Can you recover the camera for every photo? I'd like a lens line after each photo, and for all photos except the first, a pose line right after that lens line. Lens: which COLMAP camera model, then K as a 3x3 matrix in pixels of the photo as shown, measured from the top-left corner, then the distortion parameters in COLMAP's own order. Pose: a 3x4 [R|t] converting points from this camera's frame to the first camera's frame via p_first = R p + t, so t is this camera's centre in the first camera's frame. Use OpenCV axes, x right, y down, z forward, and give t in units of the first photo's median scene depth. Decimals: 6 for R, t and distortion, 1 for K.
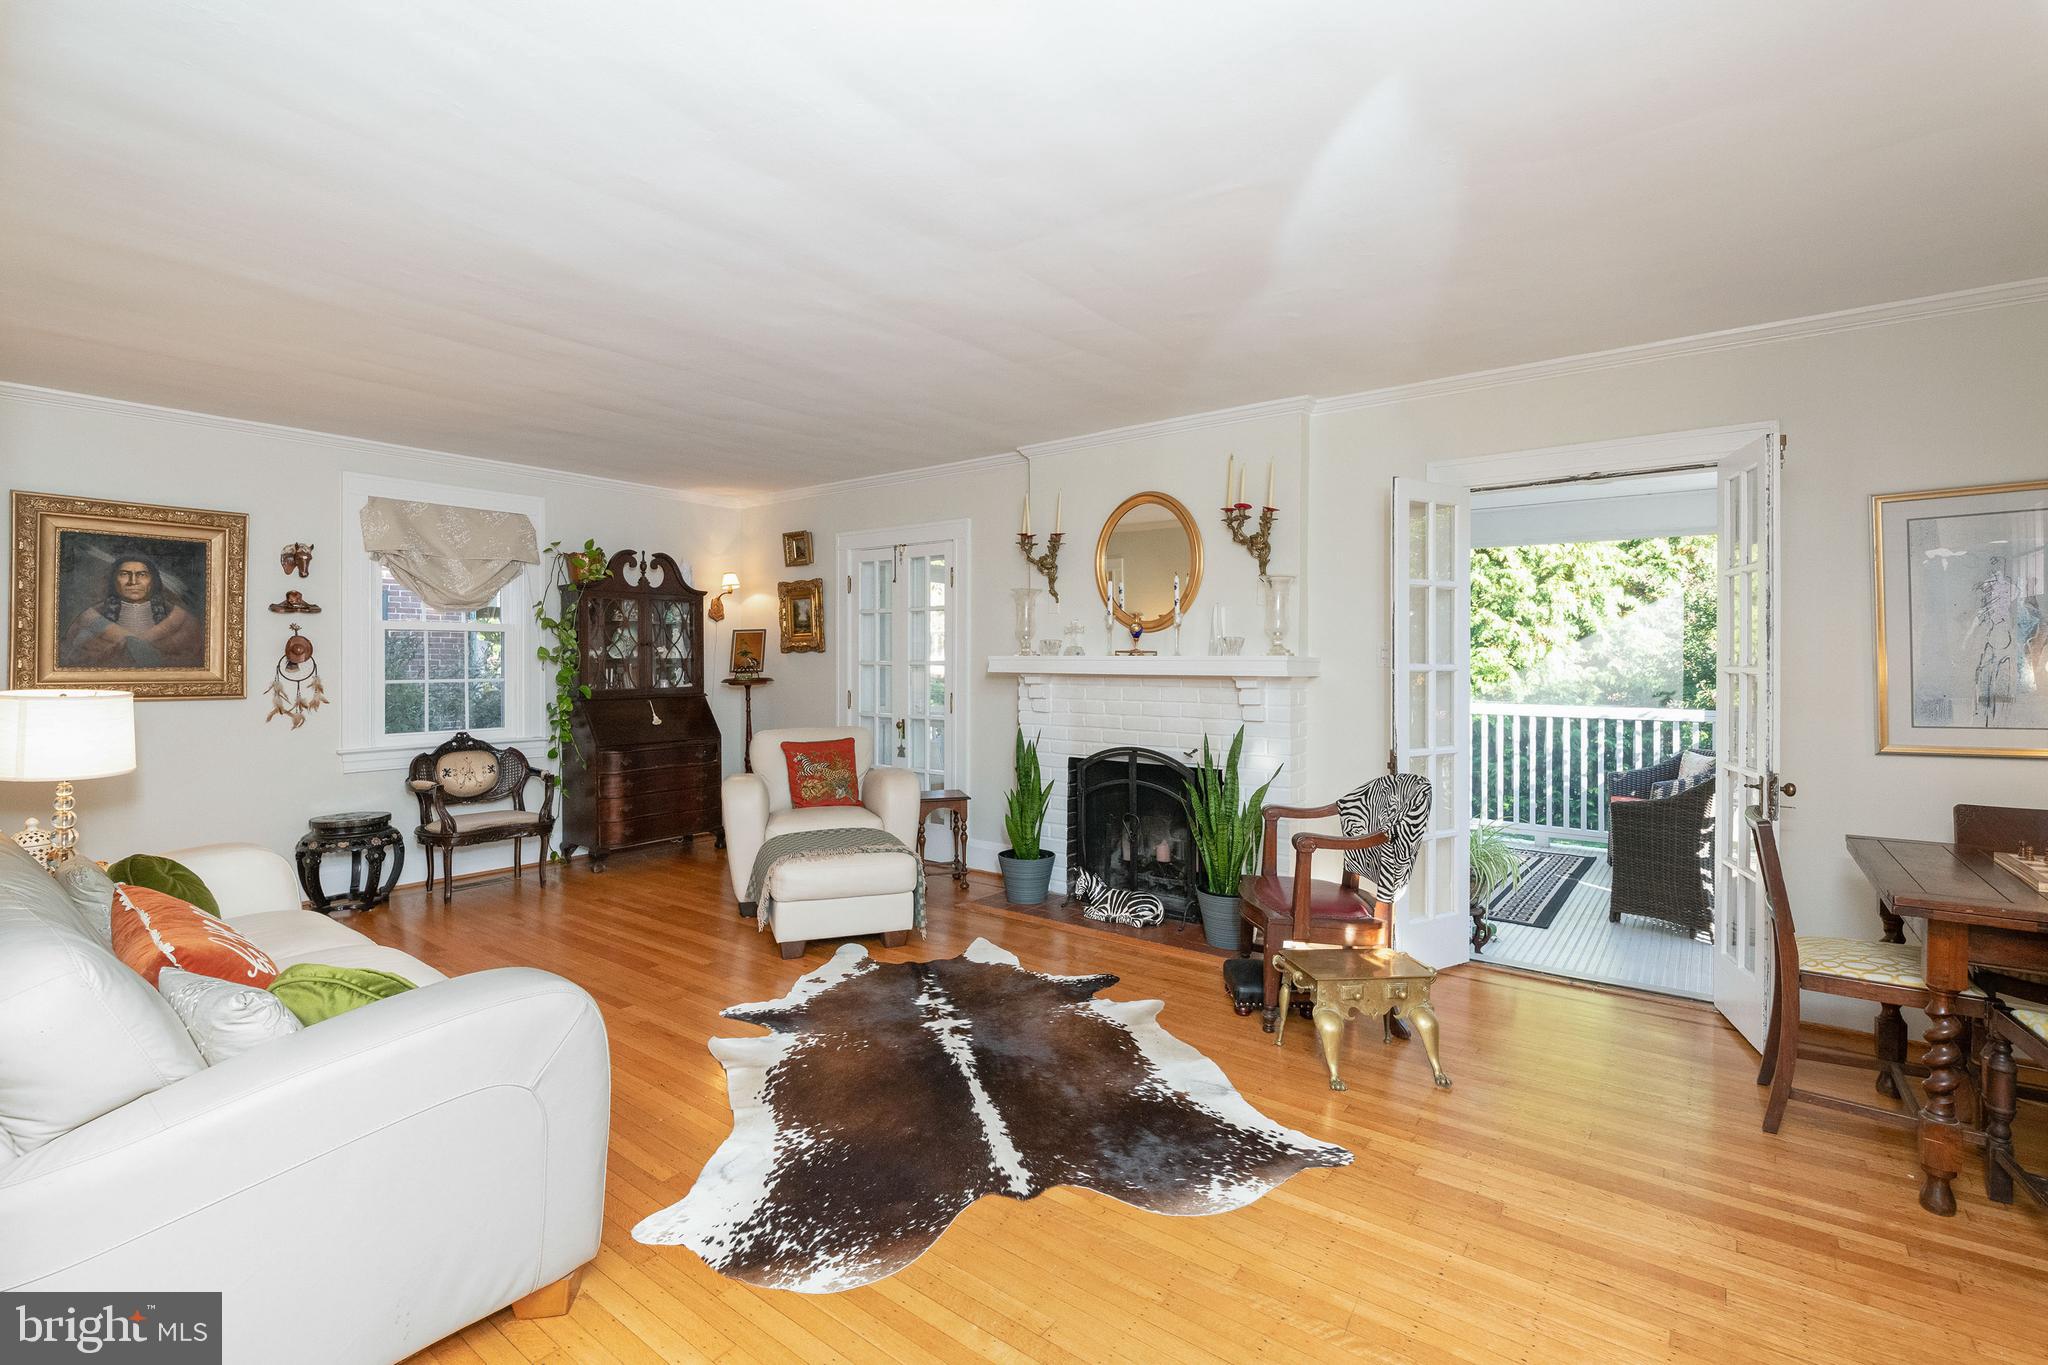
lens RADIAL K [[904.8, 0, 1024.3], [0, 904.8, 666.6], [0, 0, 1]] dist [-0.000072, -0.000159]
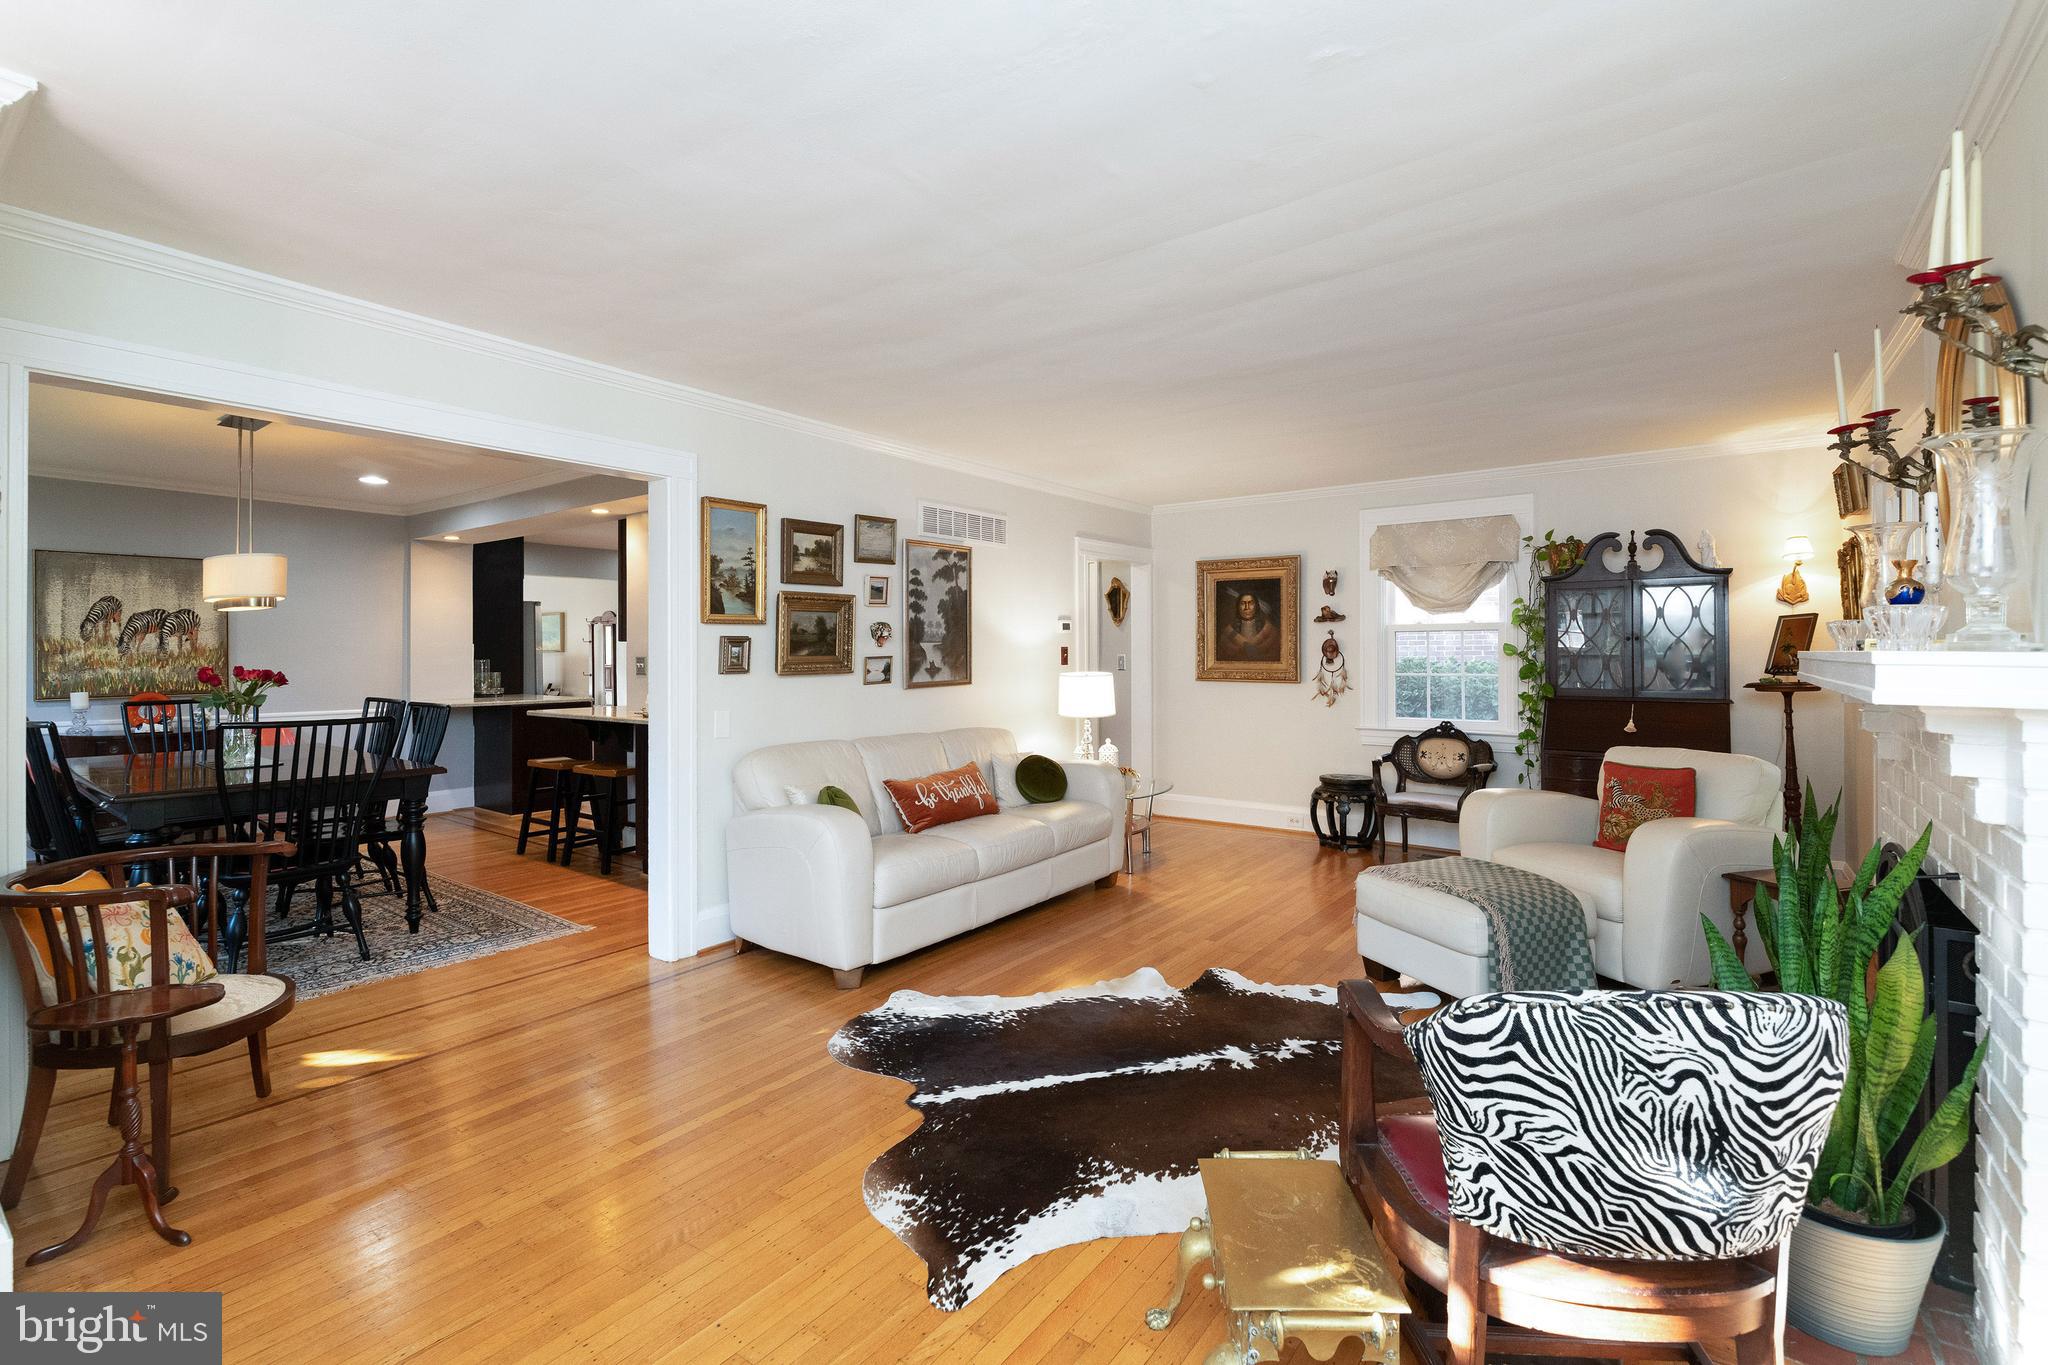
lens RADIAL K [[904.8, 0, 1024.3], [0, 904.8, 666.6], [0, 0, 1]] dist [-0.000072, -0.000159]
pose [[0.017709, 0.013115, -0.999757, 0.951123], [-0.007783, 0.999885, 0.012979, -0.010417], [0.999813, 0.007552, 0.017809, 0.888057]]
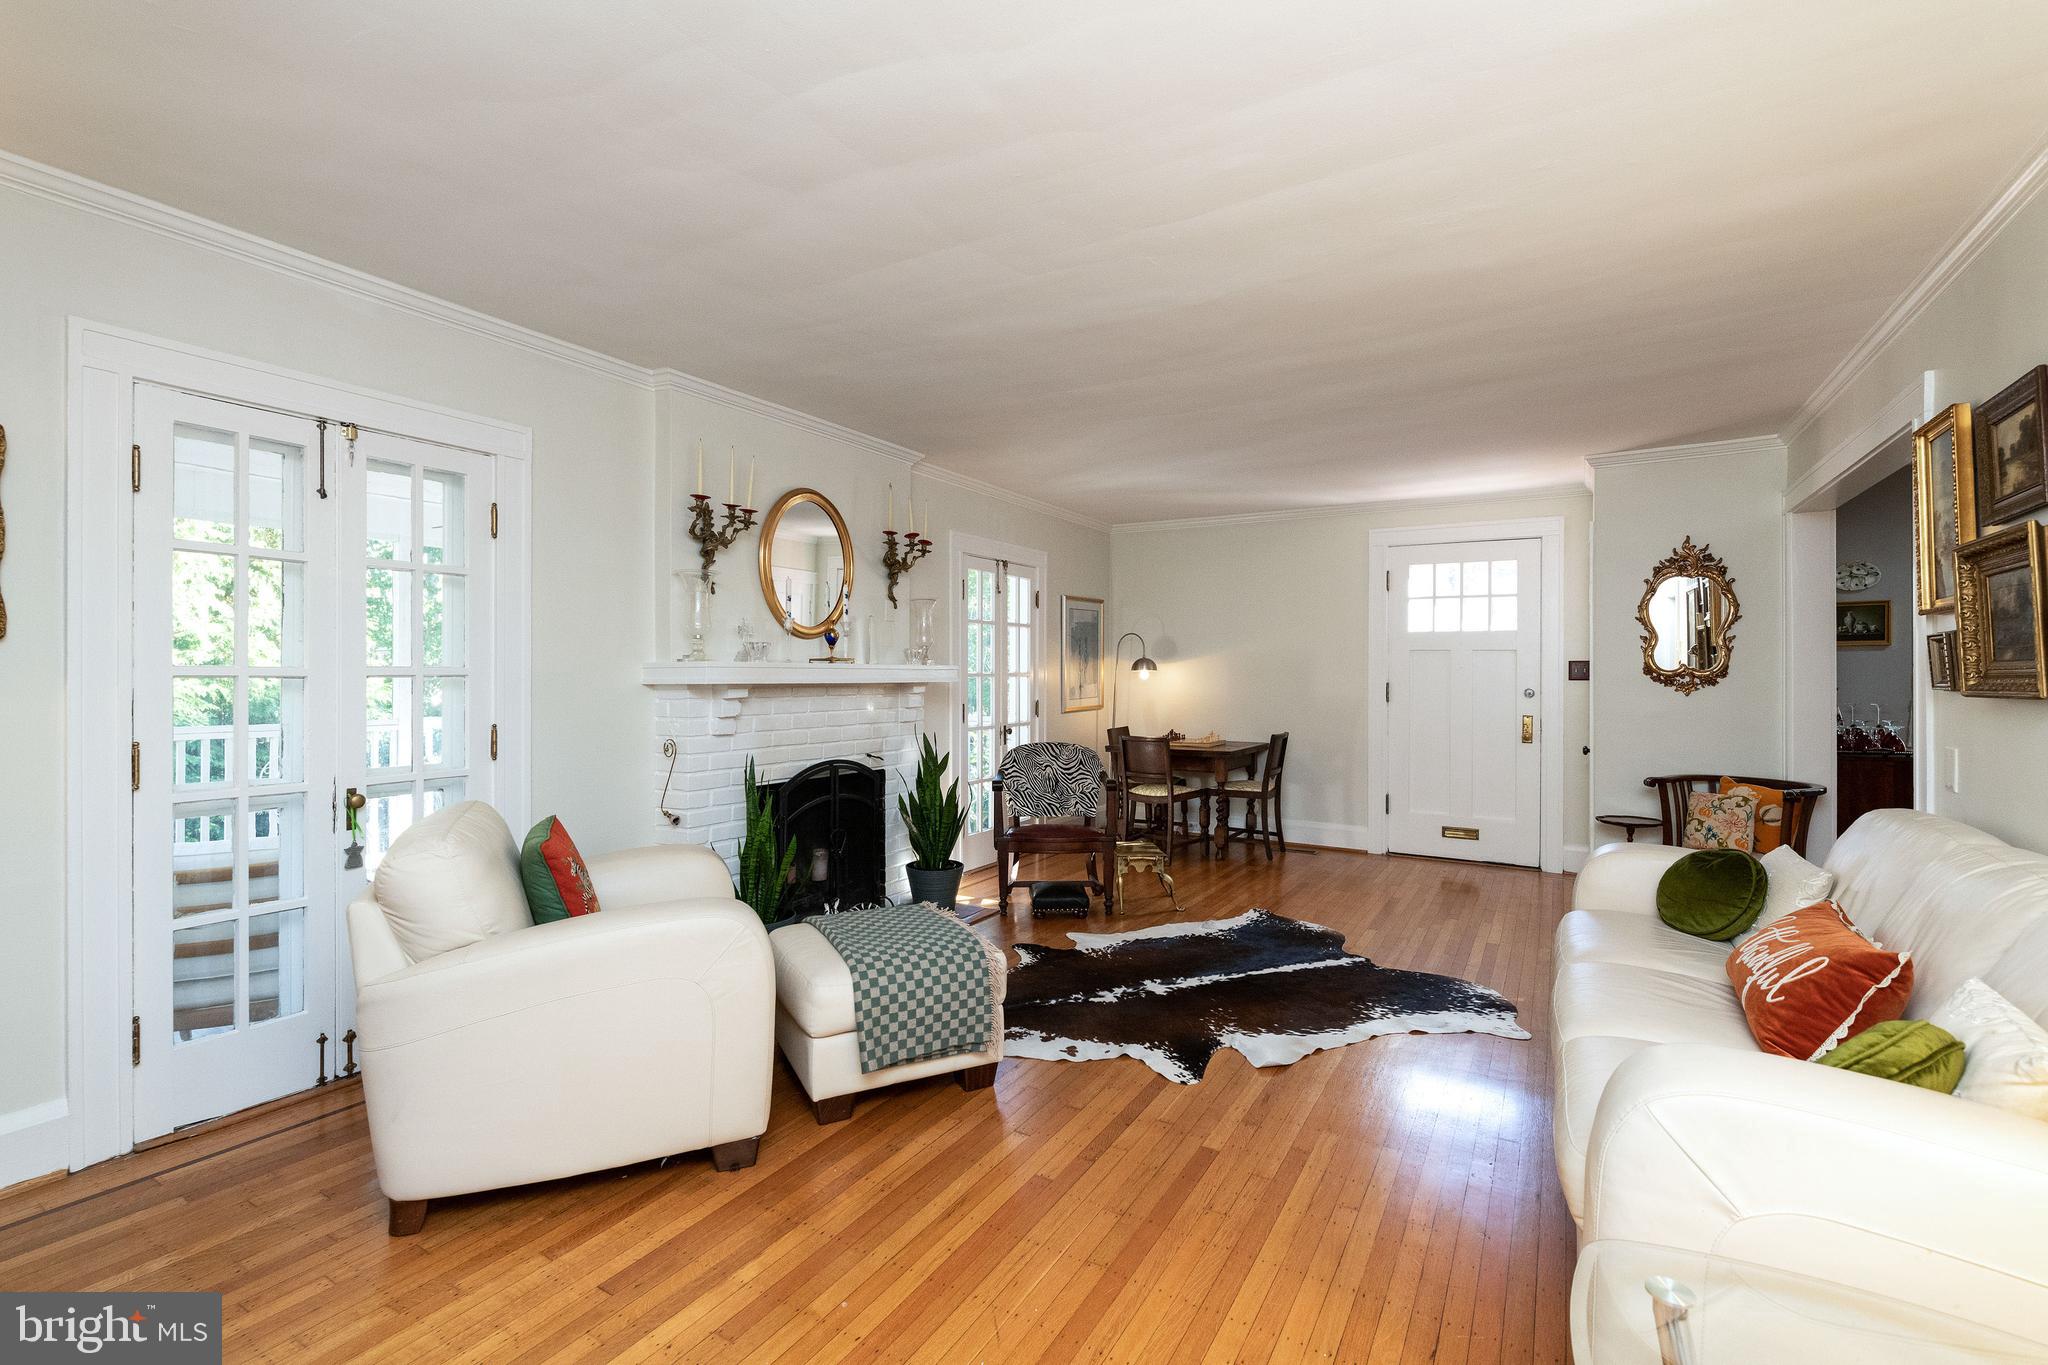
lens RADIAL K [[904.8, 0, 1024.3], [0, 904.8, 666.6], [0, 0, 1]] dist [-0.000072, -0.000159]
pose [[-0.122585, 0.006298, 0.992438, -1.386161], [0.007665, 0.999956, -0.005399, -0.003383], [-0.992428, 0.006945, -0.122628, 1.509243]]
